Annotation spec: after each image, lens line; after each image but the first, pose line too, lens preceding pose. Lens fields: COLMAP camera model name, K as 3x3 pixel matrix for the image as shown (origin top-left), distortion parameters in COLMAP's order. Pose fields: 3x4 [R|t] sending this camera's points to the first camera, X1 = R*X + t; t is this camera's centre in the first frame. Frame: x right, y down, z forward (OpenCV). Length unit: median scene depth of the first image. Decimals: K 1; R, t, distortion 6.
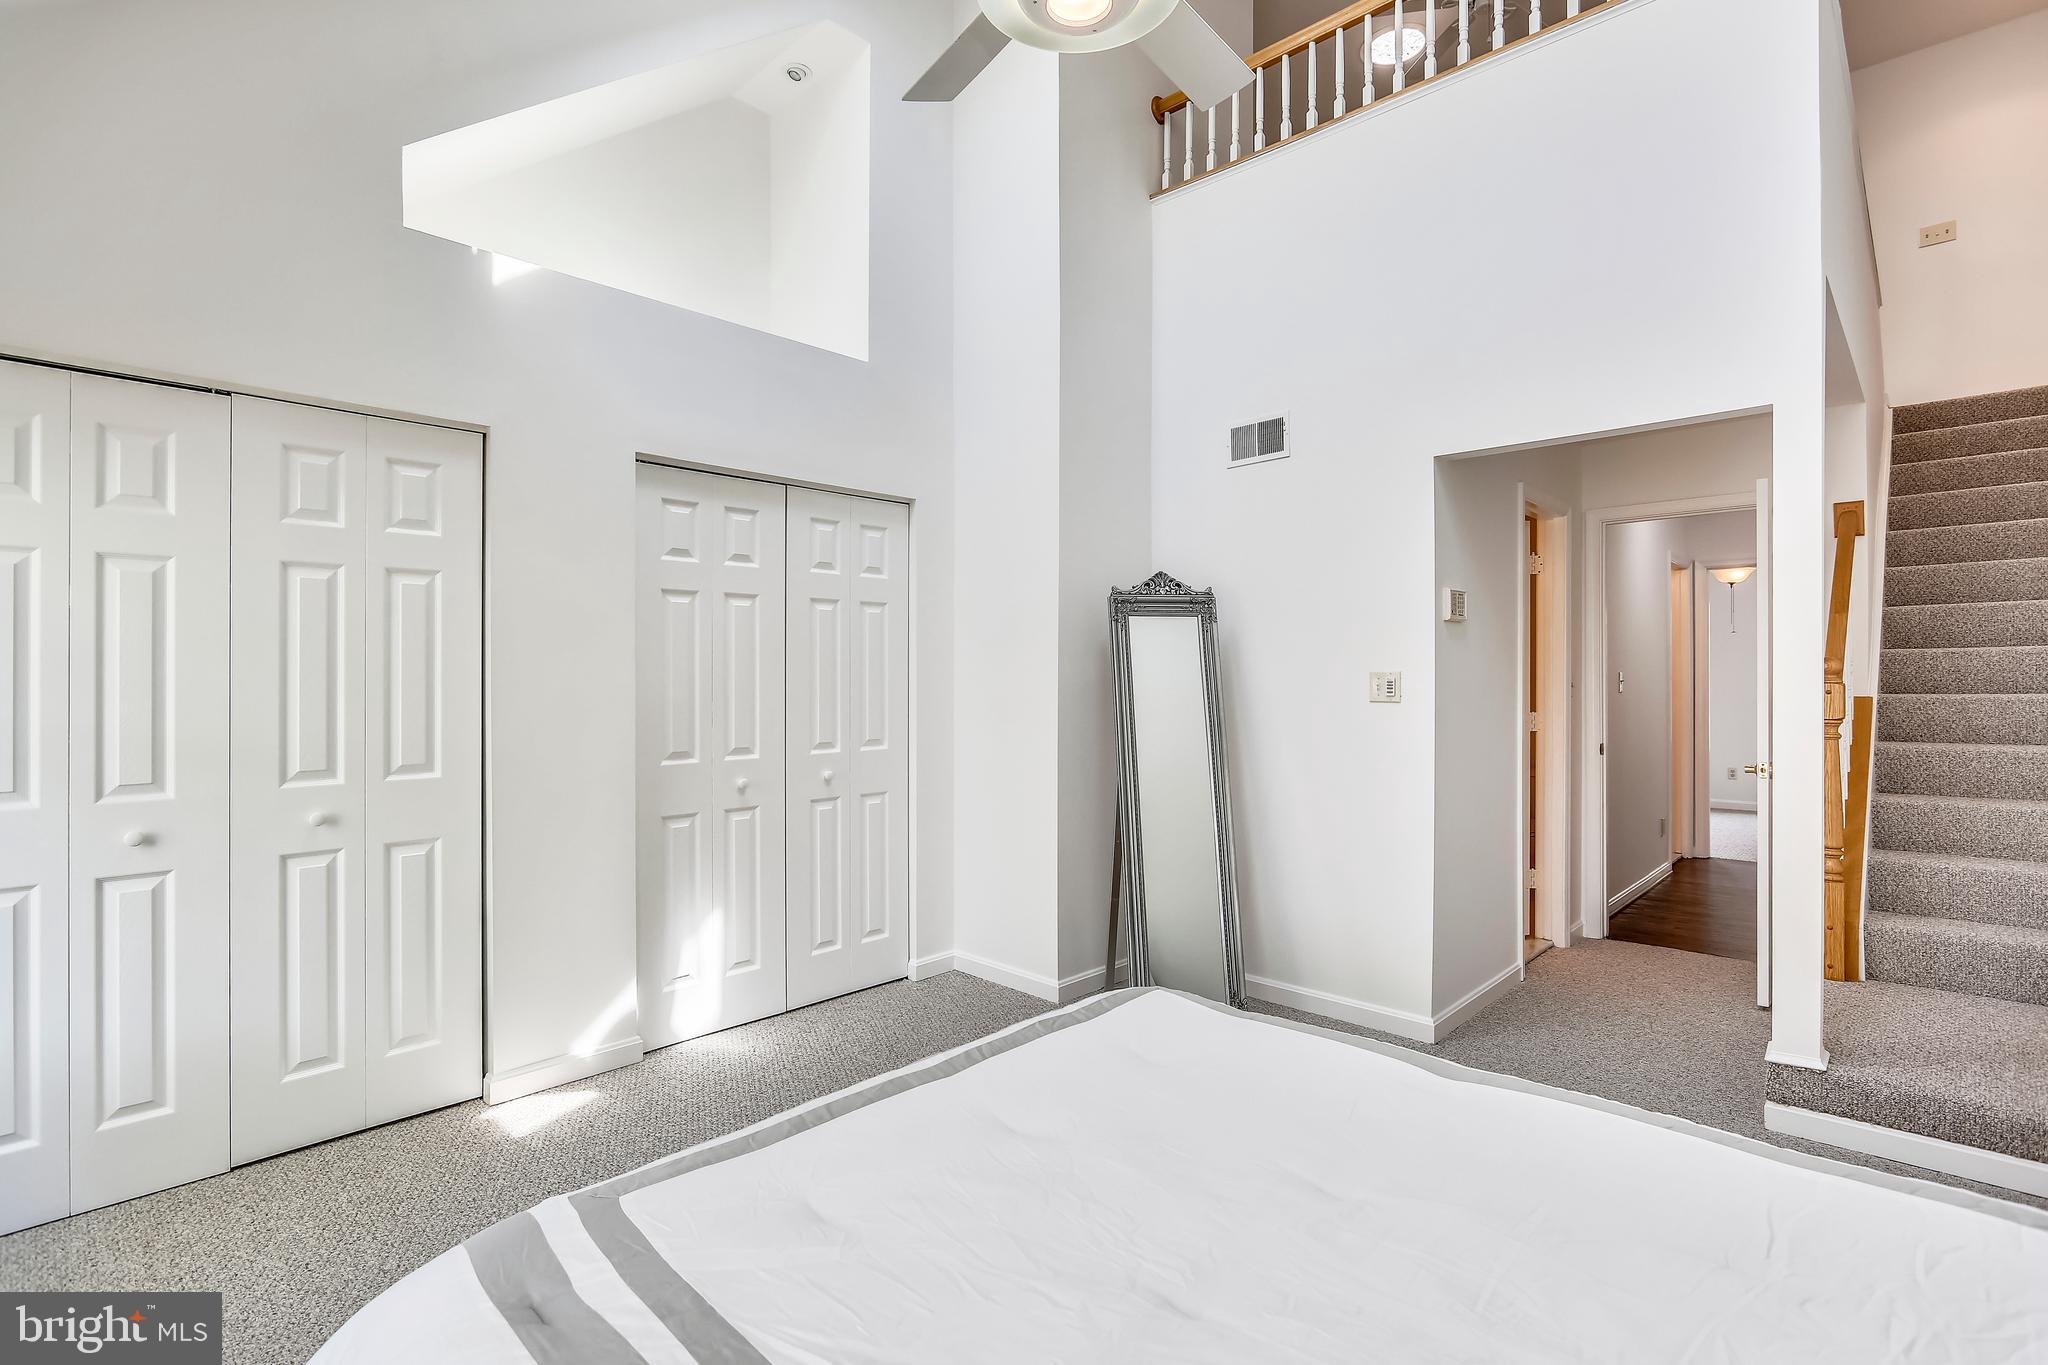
lens RADIAL K [[984.9, 0, 1030.8], [0, 984.9, 671.2], [0, 0, 1]] dist [-0.009122, 0.006464]
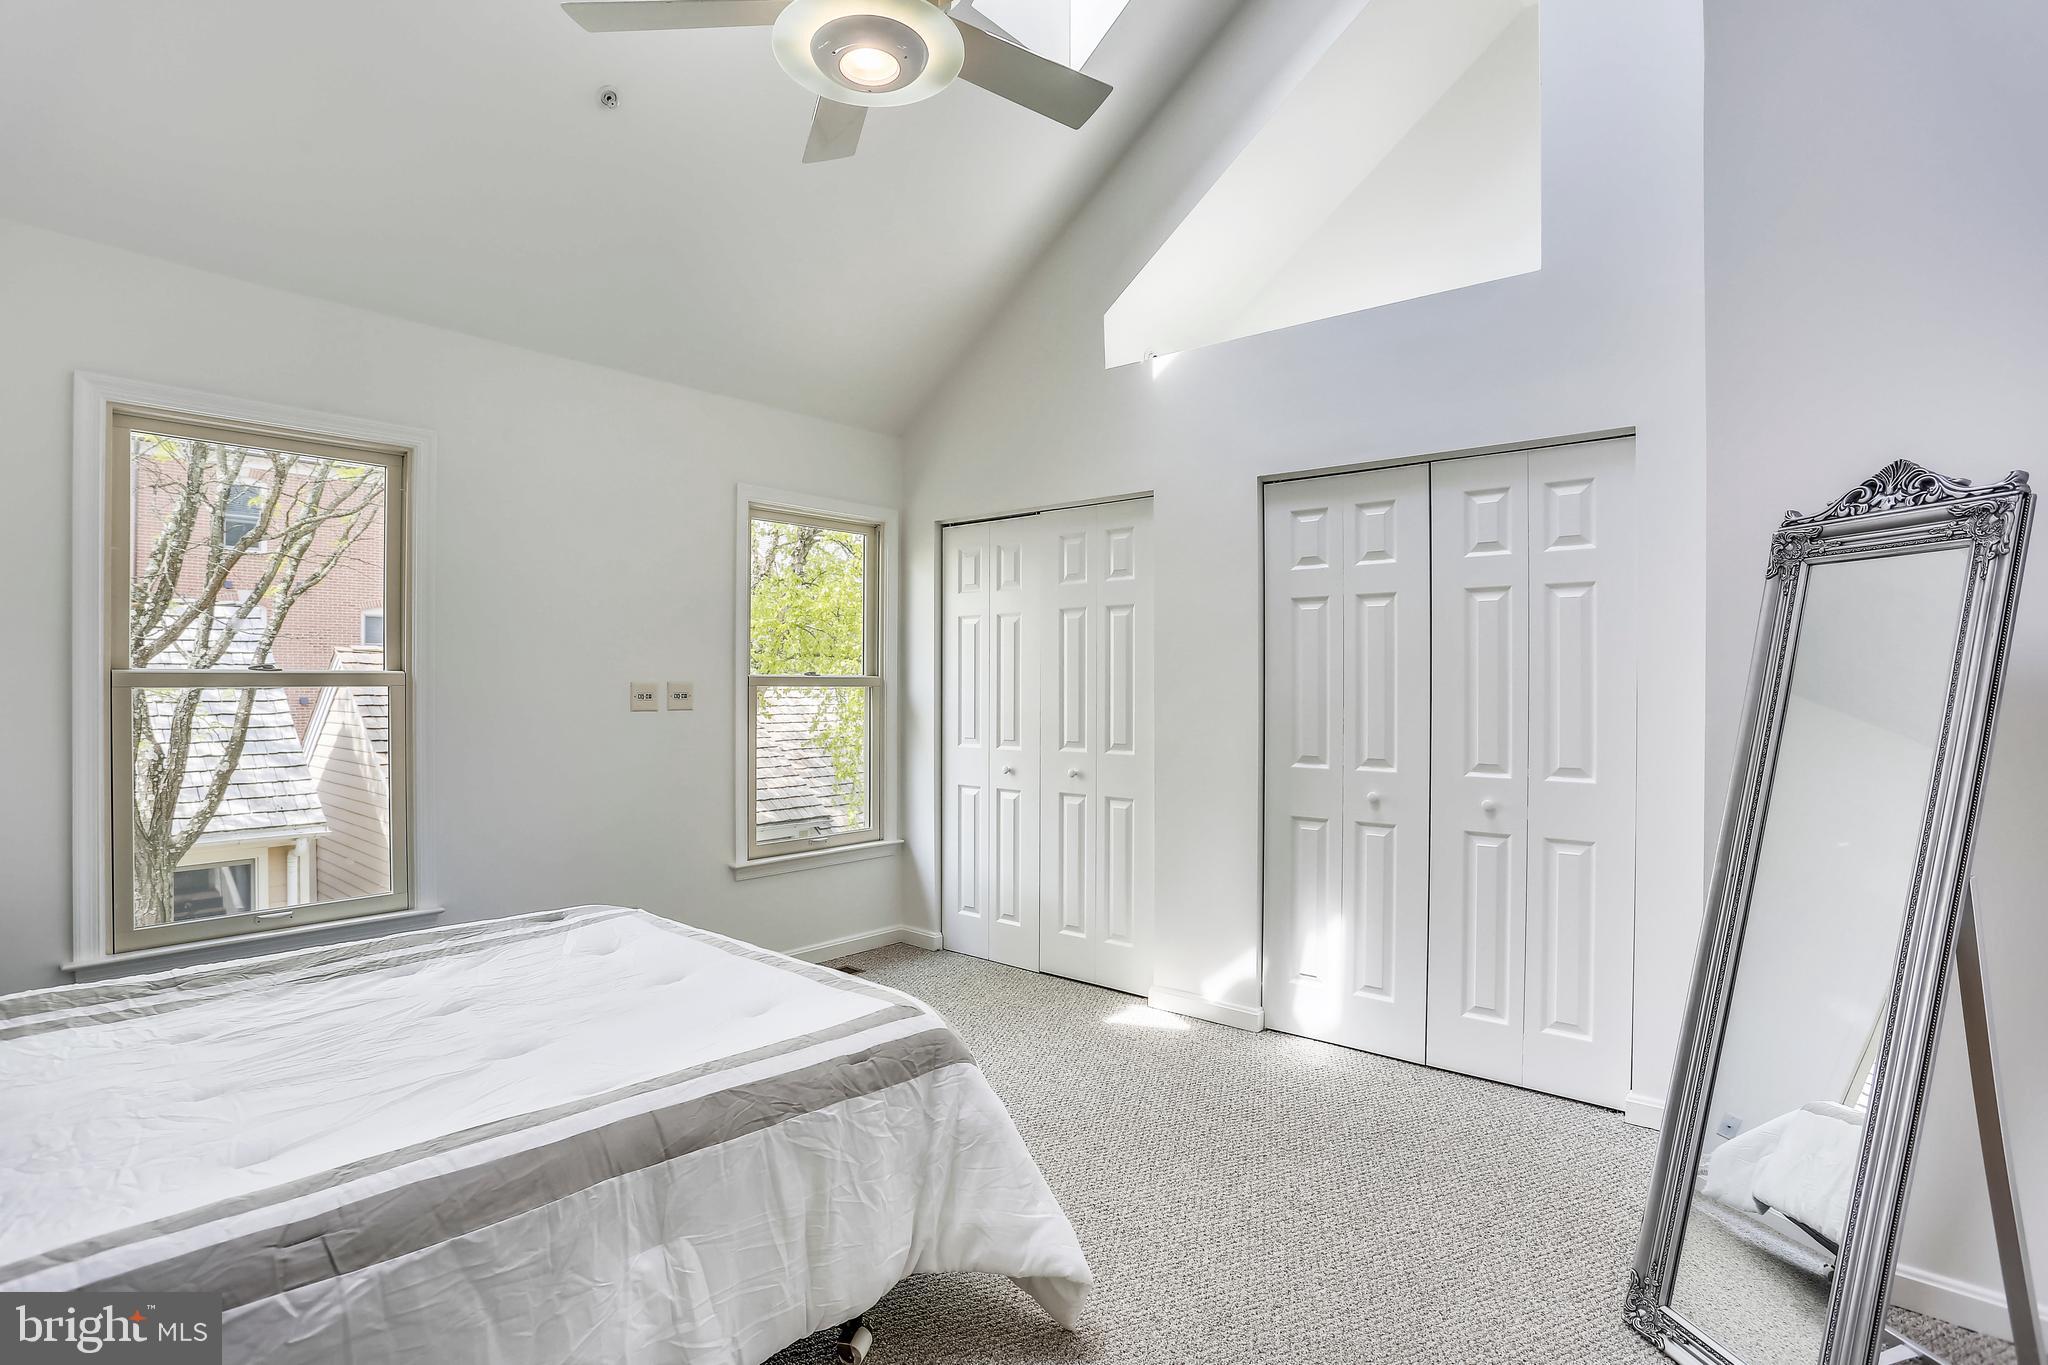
lens RADIAL K [[1032.6, 0, 1024.7], [0, 1032.6, 691.4], [0, 0, 1]] dist [-0.019613, 0.001210]
pose [[0.043964, 0.009322, -0.998990, 0.655313], [0.000368, 0.999956, 0.009347, 0.004459], [0.999033, -0.000778, 0.043959, 0.614195]]
